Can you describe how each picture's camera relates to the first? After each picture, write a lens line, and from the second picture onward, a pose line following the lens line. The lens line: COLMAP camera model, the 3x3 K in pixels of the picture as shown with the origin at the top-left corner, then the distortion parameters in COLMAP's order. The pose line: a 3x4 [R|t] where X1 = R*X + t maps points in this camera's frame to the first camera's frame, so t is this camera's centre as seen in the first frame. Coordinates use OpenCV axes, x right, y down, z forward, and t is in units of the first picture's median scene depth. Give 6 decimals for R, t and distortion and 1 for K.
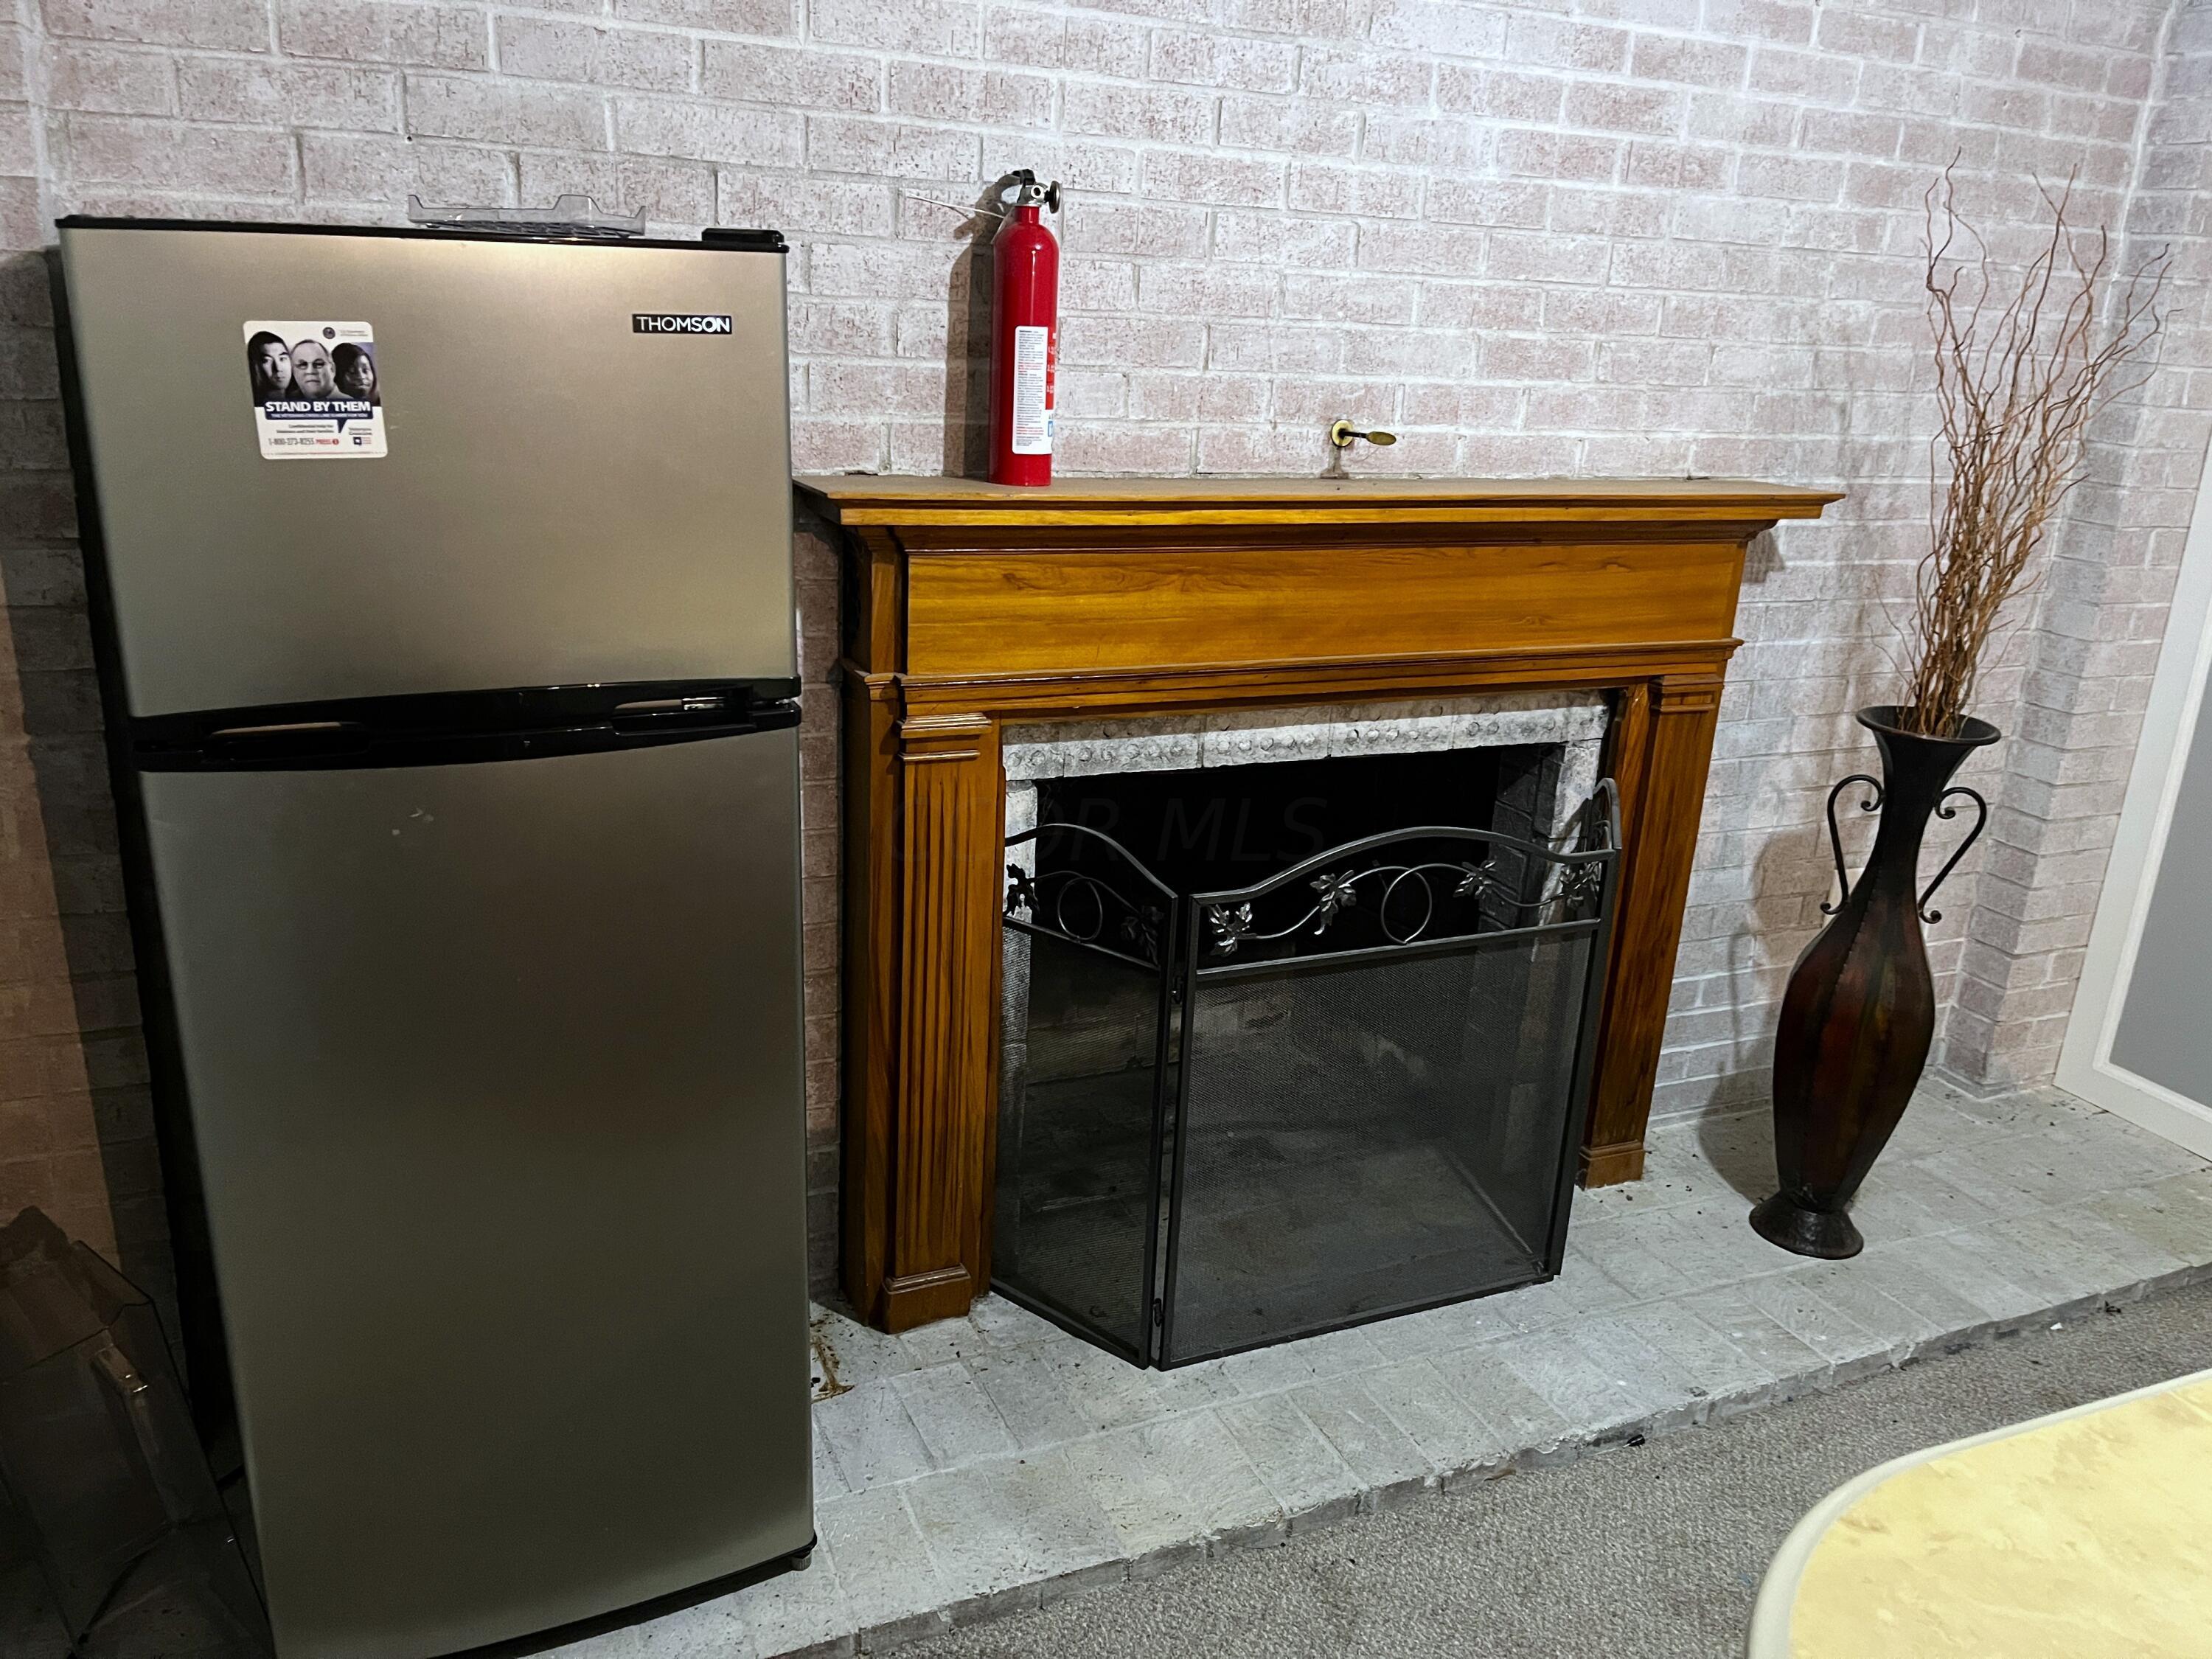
lens RADIAL K [[1613.7, 0, 1106.0], [0, 1613.7, 829.5], [0, 0, 1]] dist [0.062325, -0.093809]
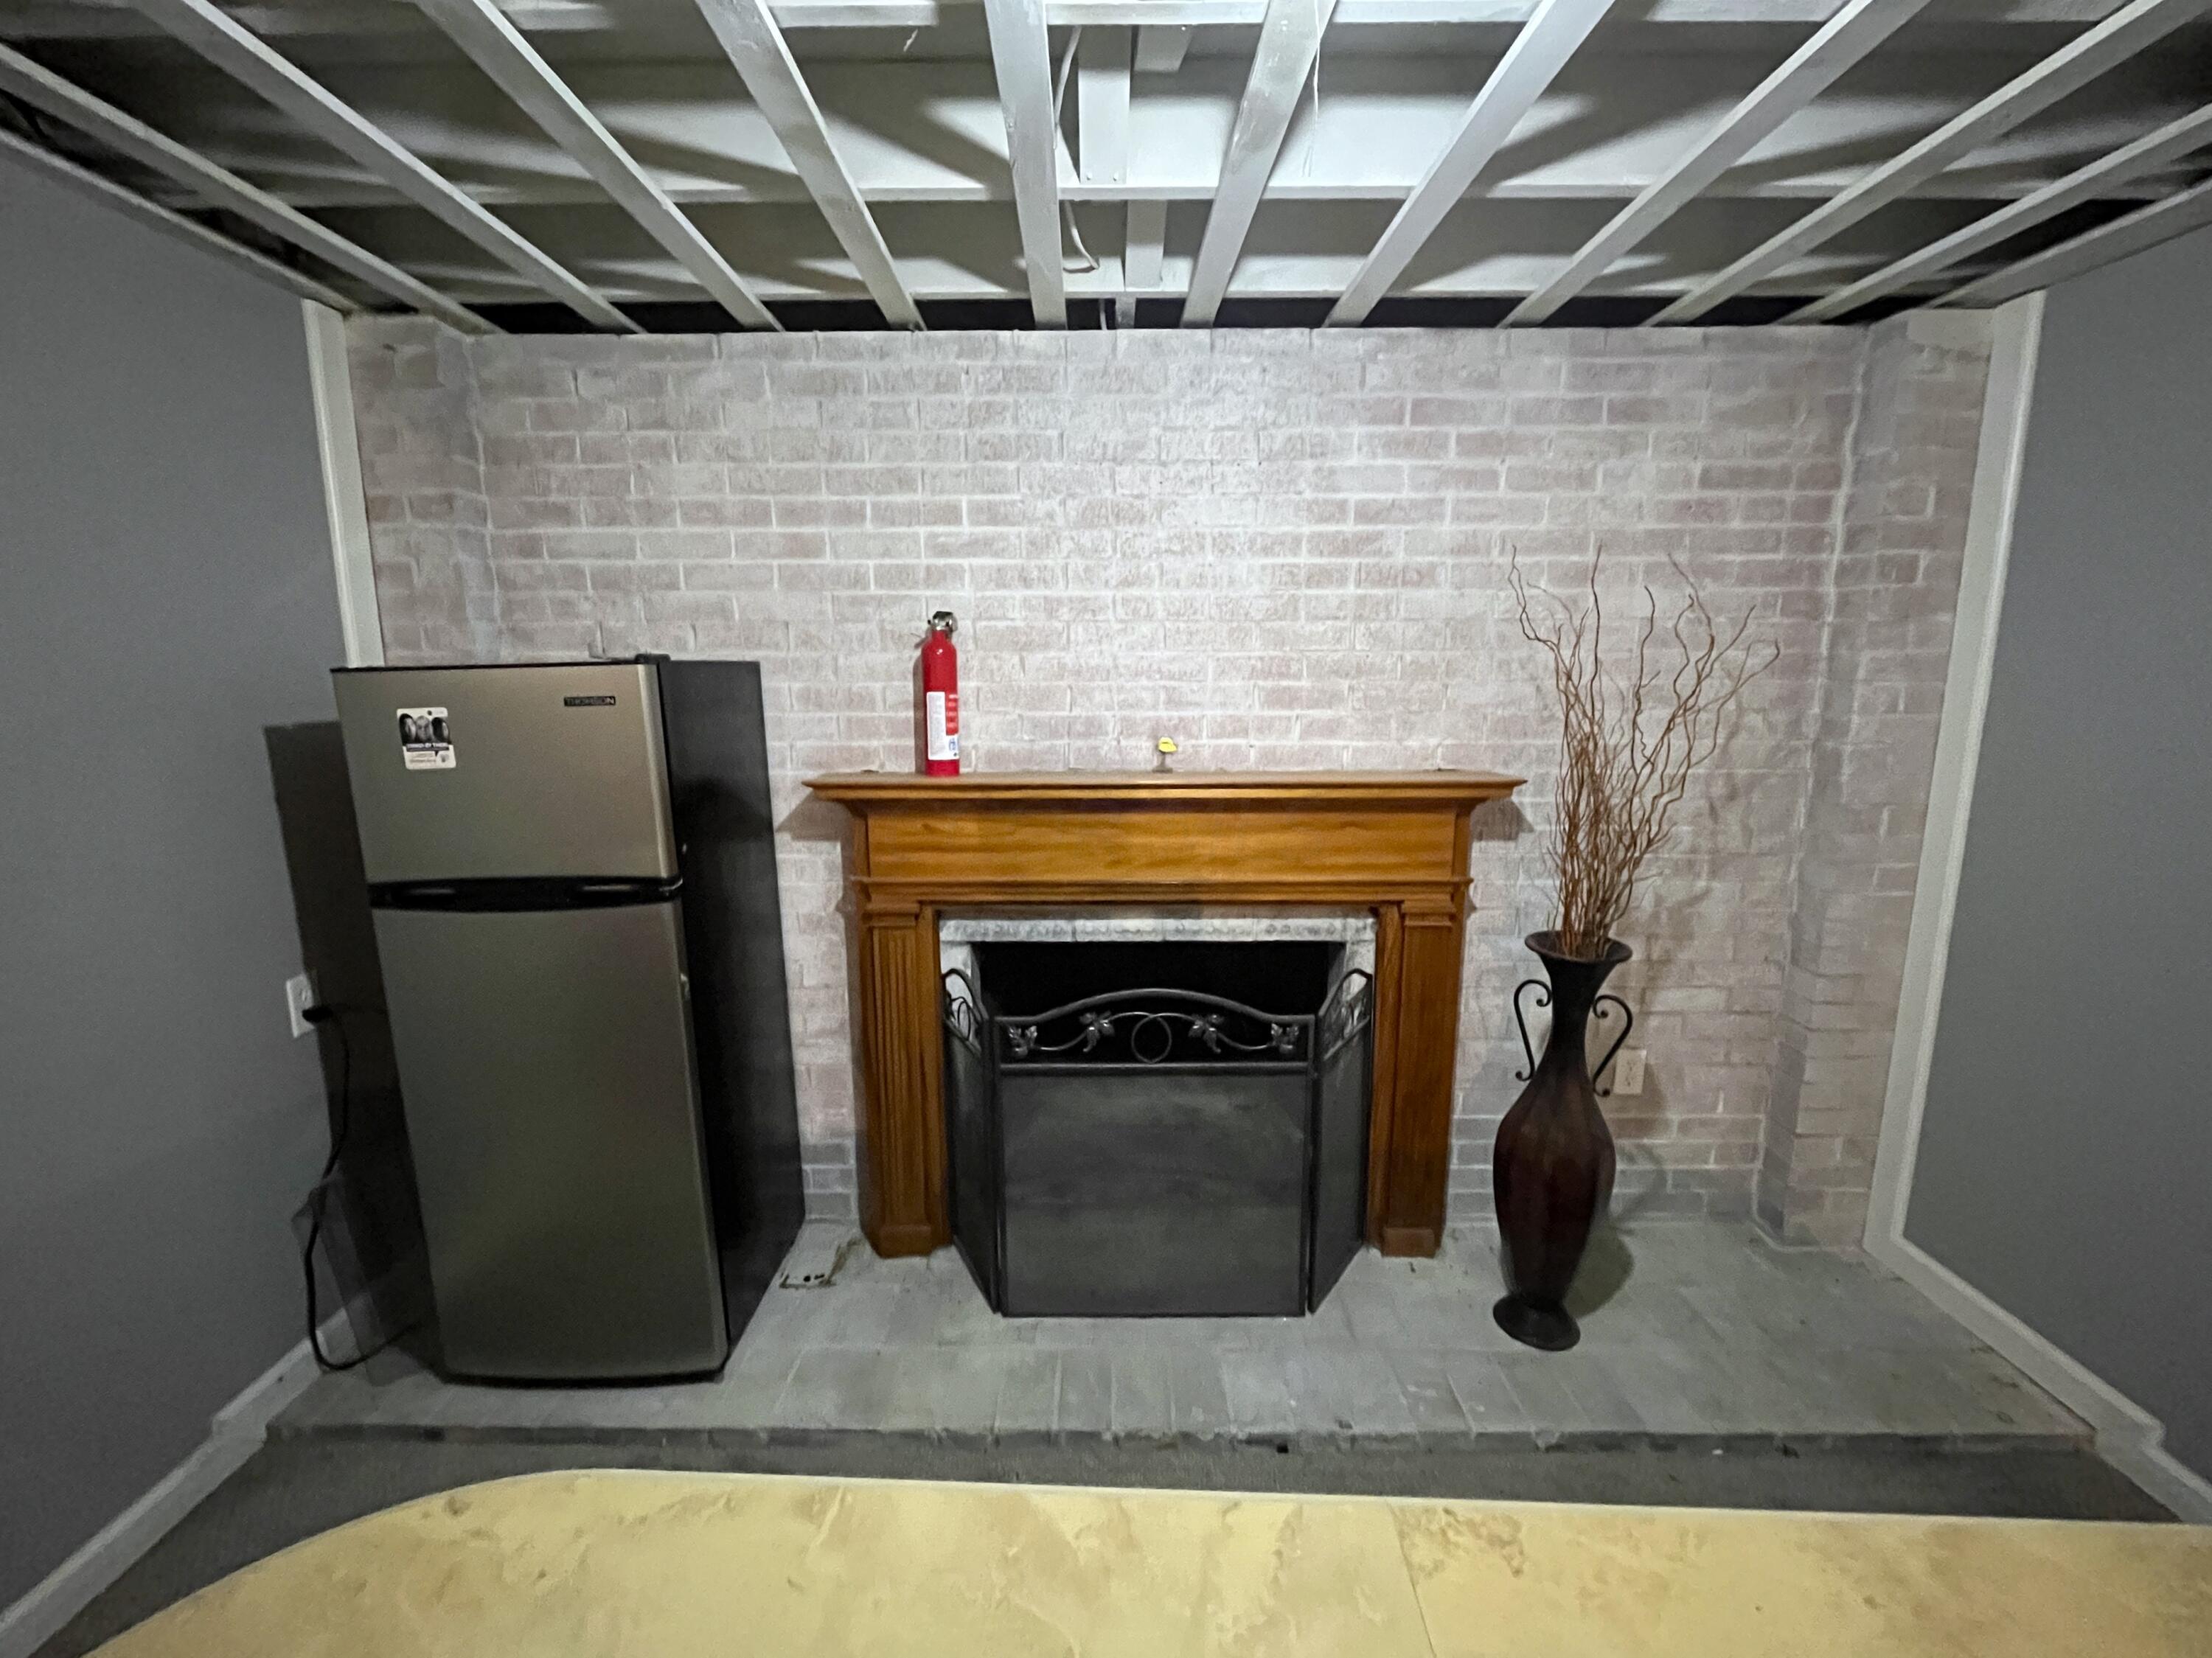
lens RADIAL K [[896.9, 0, 1101.5], [0, 896.9, 826.5], [0, 0, 1]] dist [-0.003303, -0.000348]
pose [[0.916332, 0.016413, -0.400083, 0.448149], [-0.077106, 0.987693, -0.136080, -0.031502], [0.392925, 0.155543, 0.906320, 0.153001]]
